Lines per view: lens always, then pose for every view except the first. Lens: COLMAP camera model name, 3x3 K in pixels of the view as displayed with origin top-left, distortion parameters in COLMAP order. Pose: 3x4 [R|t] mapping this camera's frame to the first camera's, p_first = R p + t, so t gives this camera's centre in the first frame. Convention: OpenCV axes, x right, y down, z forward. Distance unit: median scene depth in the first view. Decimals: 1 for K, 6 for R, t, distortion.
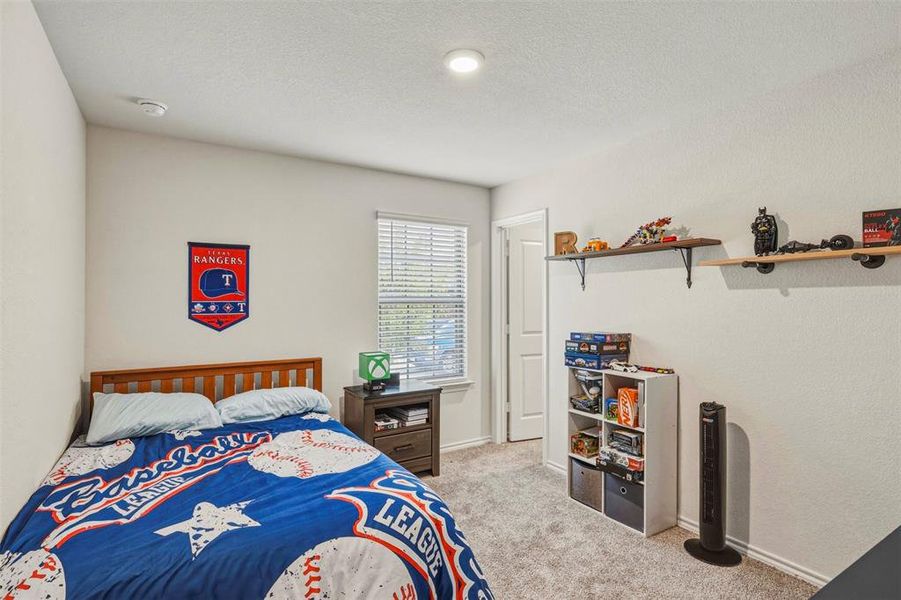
lens RADIAL K [[387.8, 0, 454.6], [0, 387.8, 298.9], [0, 0, 1]] dist [0.002068, 0.000367]
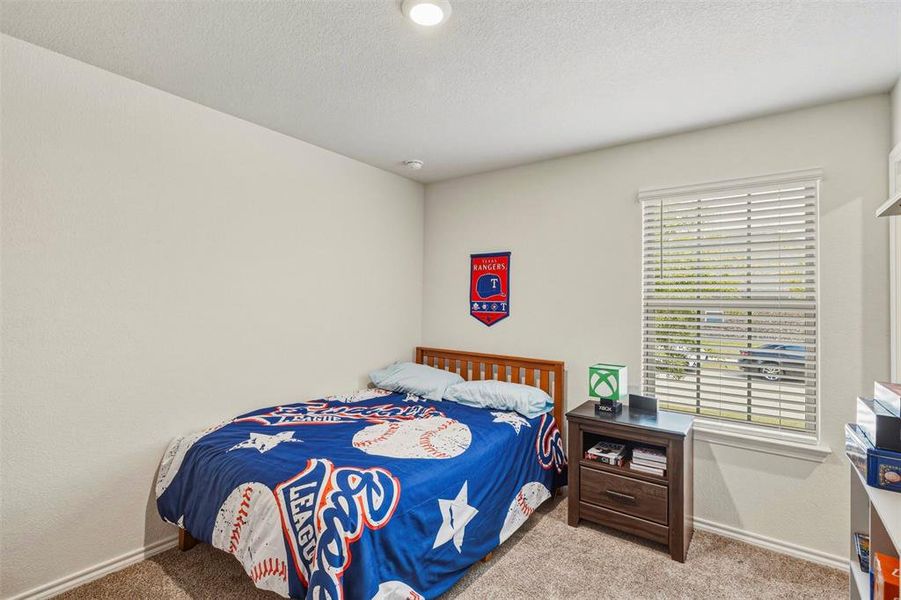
lens RADIAL K [[387.8, 0, 454.6], [0, 387.8, 298.9], [0, 0, 1]] dist [0.002068, 0.000367]
pose [[0.457721, 0.002122, -0.889093, 0.423091], [-0.011005, 0.999934, -0.003279, 0.003599], [0.889028, 0.011286, 0.457714, 0.372317]]
